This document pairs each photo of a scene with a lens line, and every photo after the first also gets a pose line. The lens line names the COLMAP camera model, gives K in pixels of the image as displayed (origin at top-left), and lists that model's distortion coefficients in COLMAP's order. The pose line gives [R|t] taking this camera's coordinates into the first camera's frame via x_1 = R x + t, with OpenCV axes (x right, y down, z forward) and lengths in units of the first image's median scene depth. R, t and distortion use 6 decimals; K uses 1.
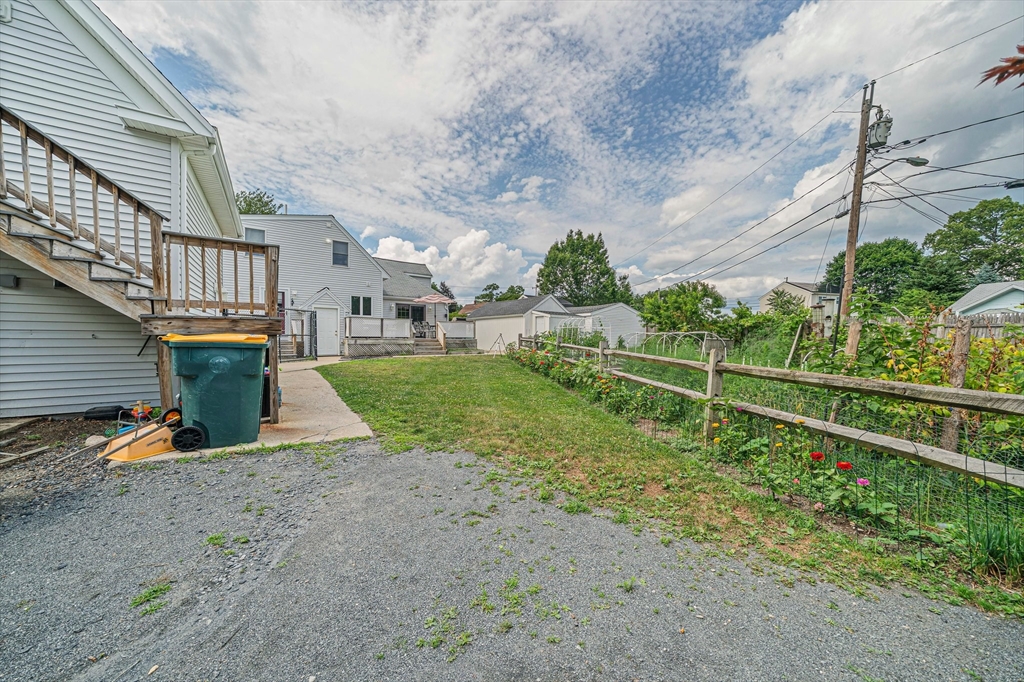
lens RADIAL K [[355.1, 0, 512.5], [0, 355.1, 337.8], [0, 0, 1]] dist [-0.002658, -0.000114]
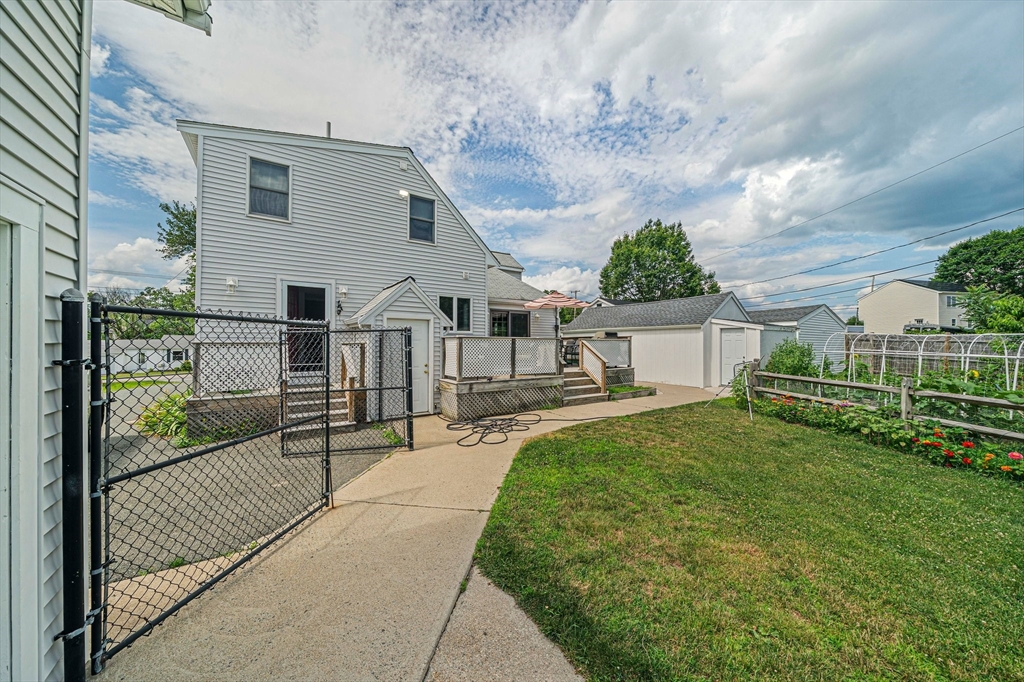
lens RADIAL K [[355.1, 0, 512.4], [0, 355.1, 340.2], [0, 0, 1]] dist [-0.002658, -0.000114]
pose [[0.998500, -0.007084, -0.054301, -0.278628], [0.006535, 0.999926, -0.010286, -0.038386], [0.054369, 0.009916, 0.998472, 0.404702]]
